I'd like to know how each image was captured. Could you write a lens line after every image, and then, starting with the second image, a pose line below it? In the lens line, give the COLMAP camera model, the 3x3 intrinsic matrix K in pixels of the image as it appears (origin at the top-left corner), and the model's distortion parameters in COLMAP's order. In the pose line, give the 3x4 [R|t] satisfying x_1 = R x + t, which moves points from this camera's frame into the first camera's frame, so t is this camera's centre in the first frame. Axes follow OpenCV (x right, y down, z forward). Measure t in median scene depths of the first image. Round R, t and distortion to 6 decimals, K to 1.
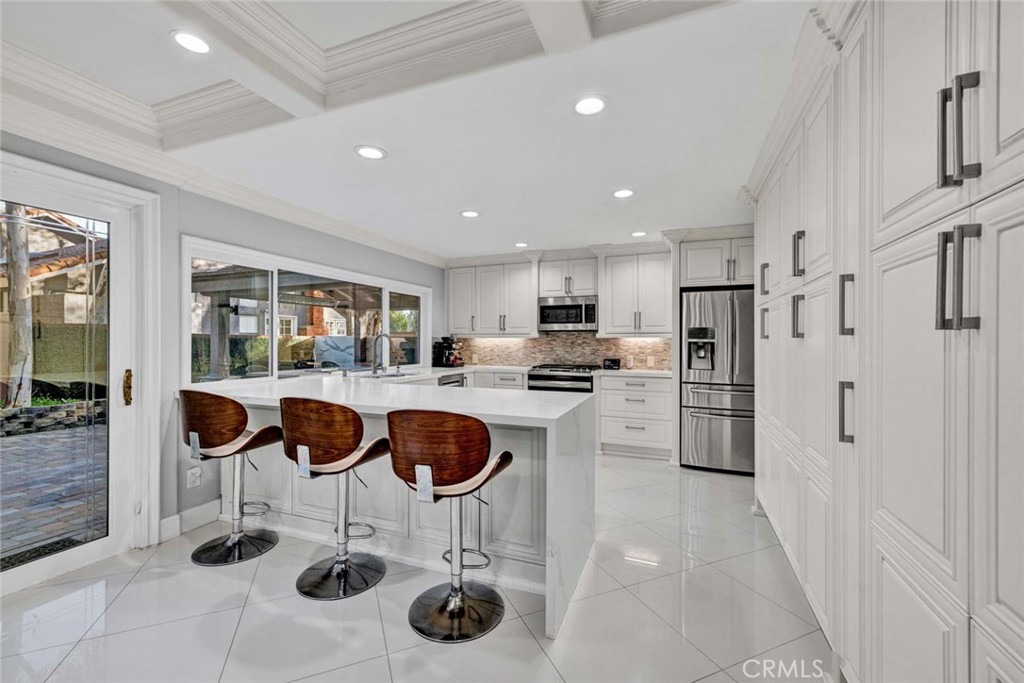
lens RADIAL K [[411.8, 0, 508.0], [0, 411.8, 338.2], [0, 0, 1]] dist [0.000311, 0.000004]
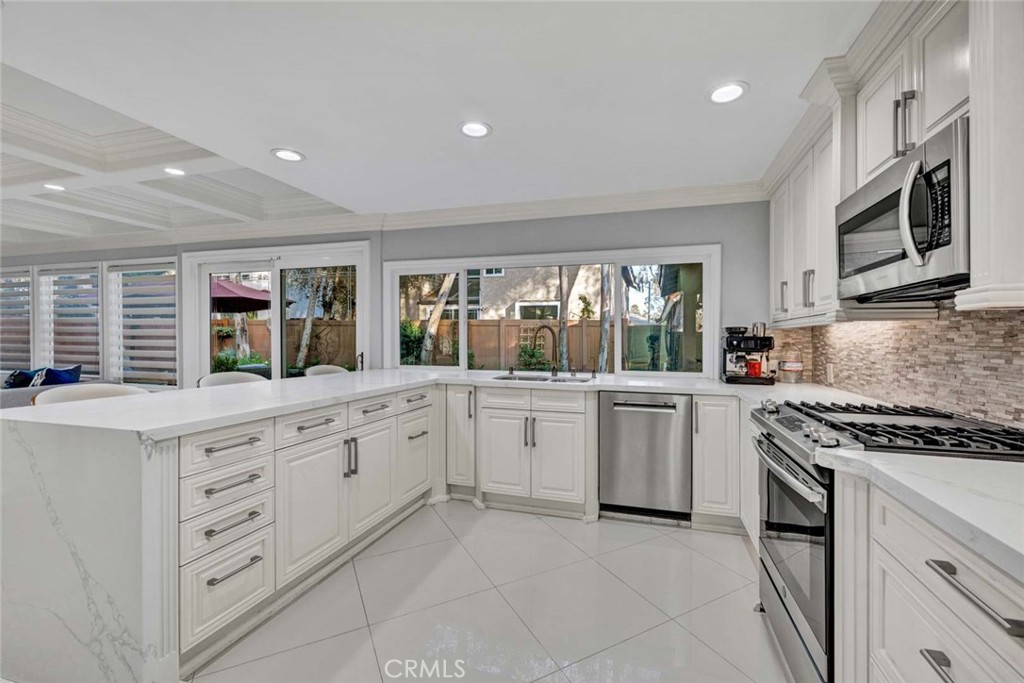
lens RADIAL K [[423.9, 0, 541.0], [0, 423.9, 337.6], [0, 0, 1]] dist [-0.004029, -0.000294]
pose [[0.099843, -0.004166, -0.994995, 0.405236], [-0.001925, 0.999989, -0.004380, 0.014698], [0.995001, 0.002353, 0.099834, 0.725534]]
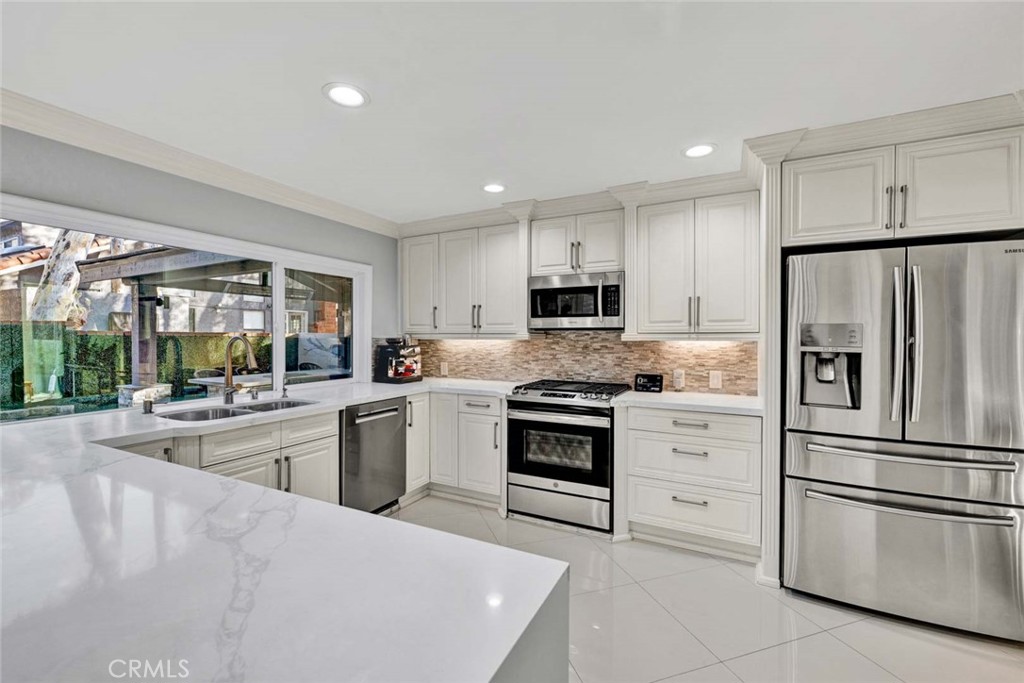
lens RADIAL K [[427.4, 0, 488.7], [0, 427.4, 338.1], [0, 0, 1]] dist [-0.001766, -0.000212]
pose [[0.992508, 0.001372, -0.122169, 0.093339], [-0.000102, 0.999946, 0.010400, -0.010676], [0.122177, -0.010309, 0.992455, 0.338962]]
